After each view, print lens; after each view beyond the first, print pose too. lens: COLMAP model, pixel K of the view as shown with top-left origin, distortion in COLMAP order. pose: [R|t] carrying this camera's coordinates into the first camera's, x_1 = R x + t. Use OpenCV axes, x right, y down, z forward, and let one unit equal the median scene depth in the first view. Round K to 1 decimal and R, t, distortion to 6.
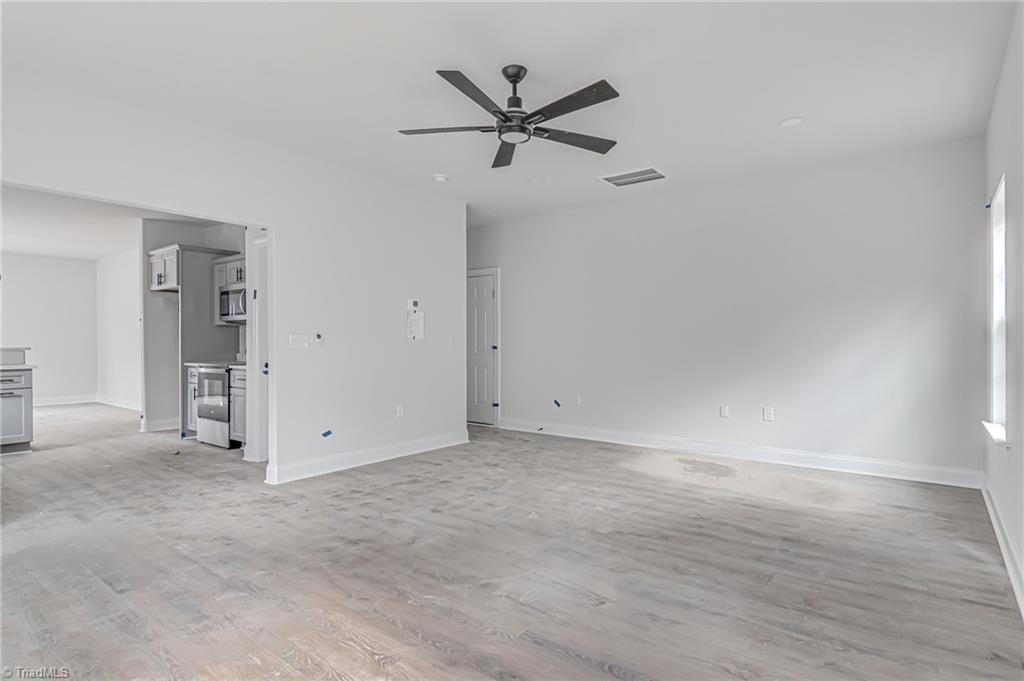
lens RADIAL K [[535.9, 0, 517.3], [0, 535.9, 346.1], [0, 0, 1]] dist [0.003981, -0.000510]
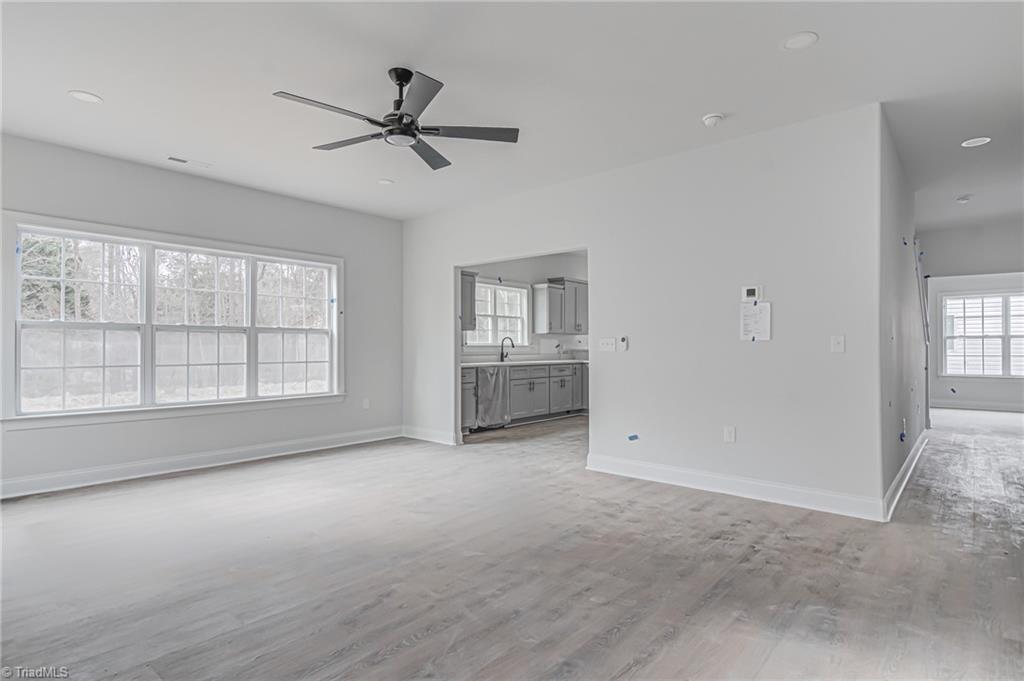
lens RADIAL K [[535.9, 0, 517.3], [0, 535.9, 346.1], [0, 0, 1]] dist [0.003981, -0.000510]
pose [[-0.049543, 0.002830, -0.998768, 0.811986], [-0.008383, 0.999960, 0.003249, -0.008357], [0.998737, 0.008534, -0.049517, 1.052459]]
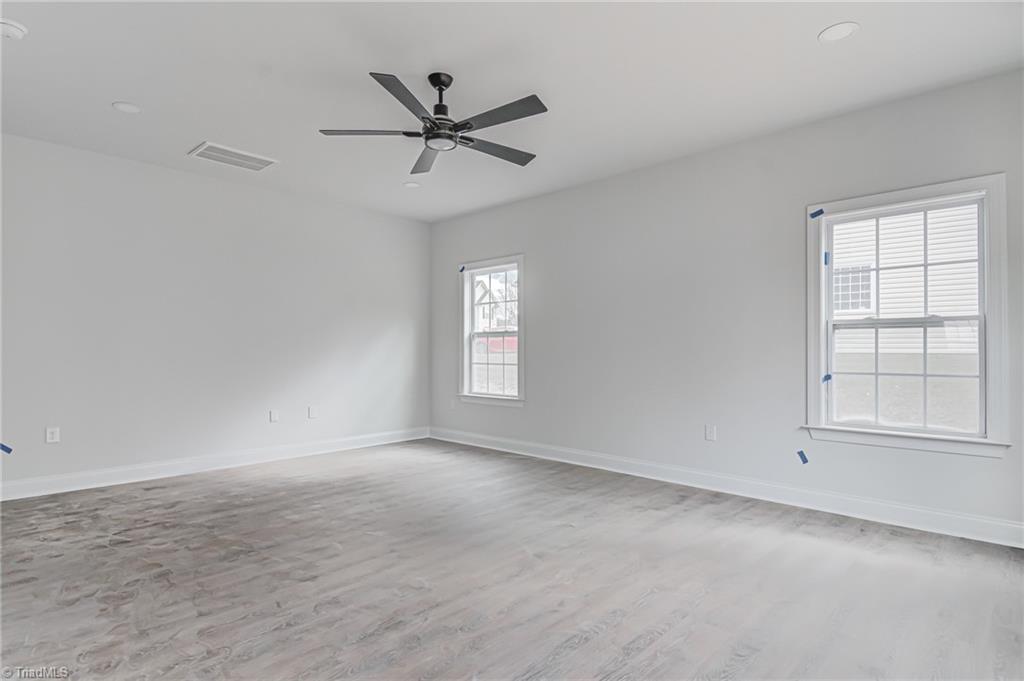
lens RADIAL K [[535.9, 0, 517.3], [0, 535.9, 346.1], [0, 0, 1]] dist [0.003981, -0.000510]
pose [[0.095850, 0.006879, 0.995372, -0.833035], [0.005500, 0.999957, -0.007440, -0.001747], [-0.995381, 0.006188, 0.095808, 0.630875]]
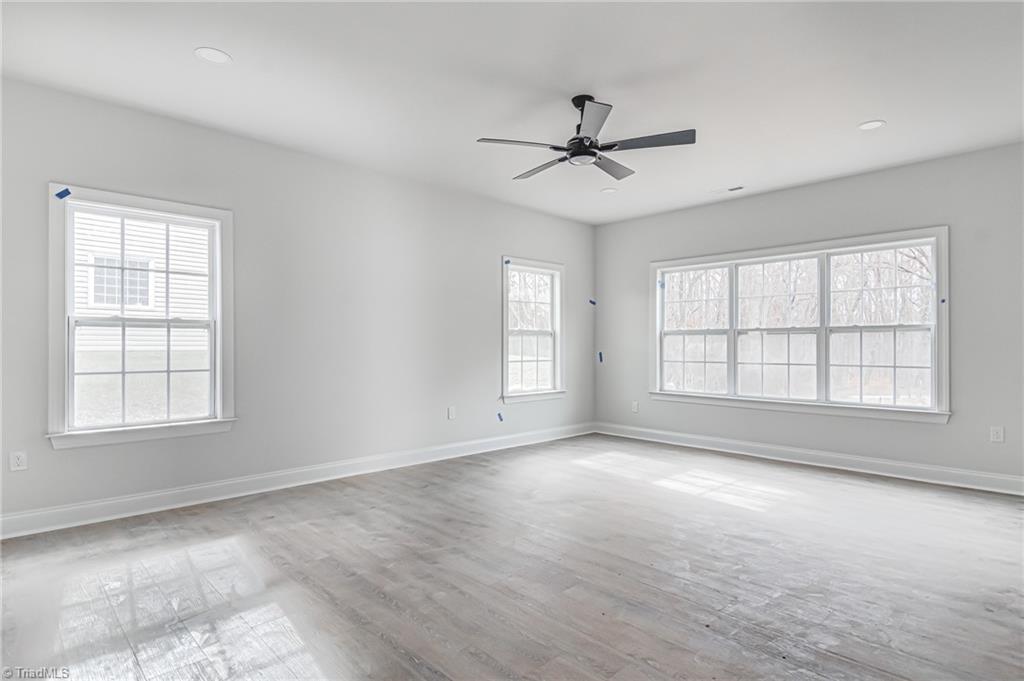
lens RADIAL K [[535.9, 0, 517.3], [0, 535.9, 346.1], [0, 0, 1]] dist [0.003981, -0.000510]
pose [[-0.989434, 0.002236, 0.144966, -0.023645], [0.003000, 0.999983, 0.005048, -0.008697], [-0.144952, 0.005430, -0.989424, 1.749031]]
